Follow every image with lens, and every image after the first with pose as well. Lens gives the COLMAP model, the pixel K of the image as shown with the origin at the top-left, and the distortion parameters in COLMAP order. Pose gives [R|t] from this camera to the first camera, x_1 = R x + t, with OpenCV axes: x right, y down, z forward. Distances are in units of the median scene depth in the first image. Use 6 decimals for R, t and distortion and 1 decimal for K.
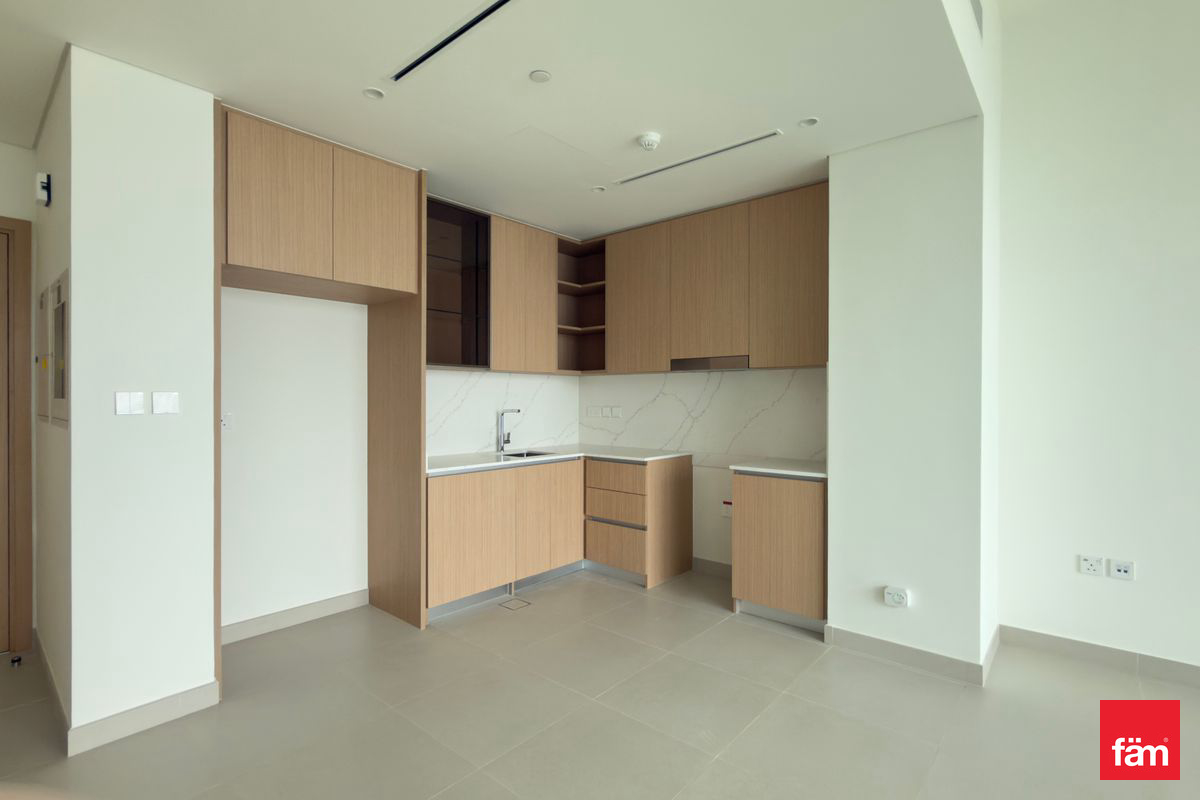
lens RADIAL K [[564.3, 0, 600.2], [0, 564.3, 398.3], [0, 0, 1]] dist [-0.002208, -0.000344]
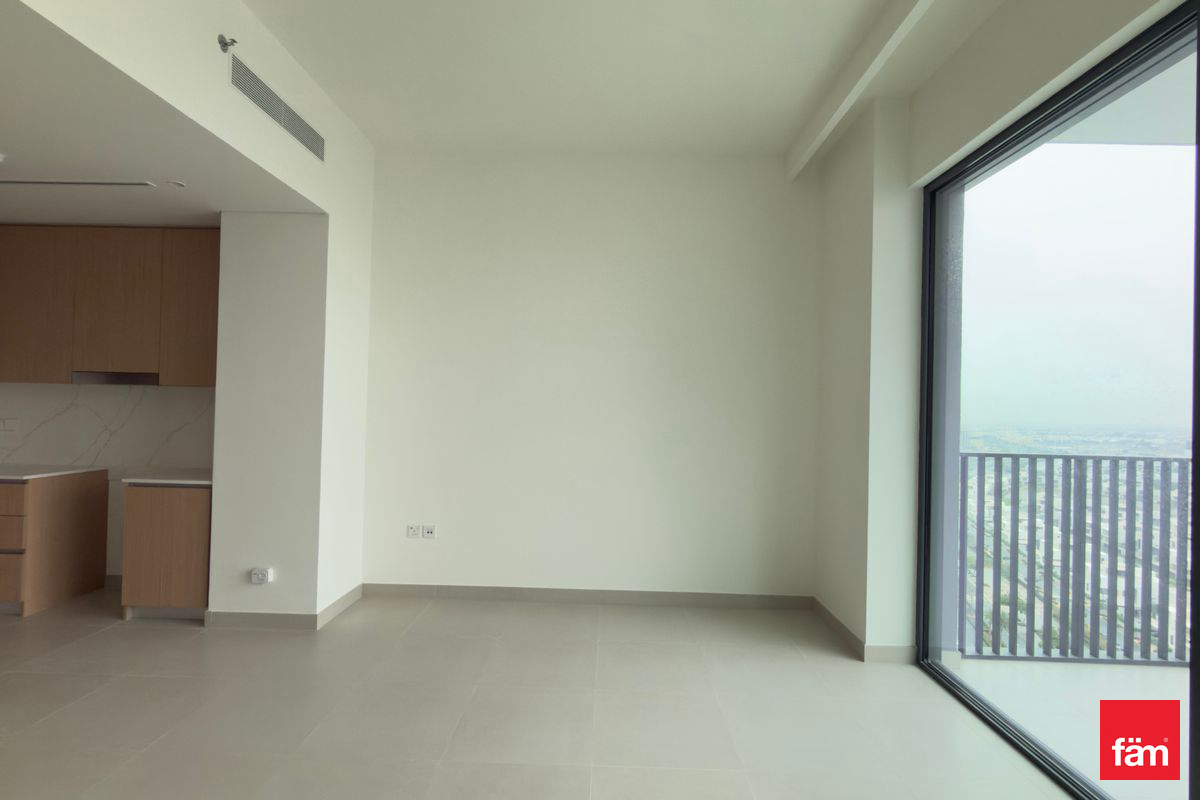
lens RADIAL K [[564.3, 0, 600.1], [0, 564.3, 404.3], [0, 0, 1]] dist [-0.002208, -0.000344]
pose [[0.769562, 0.019096, 0.638286, 0.265233], [-0.020467, 0.999777, -0.005234, -0.033451], [-0.638243, -0.009035, 0.769782, -0.391817]]
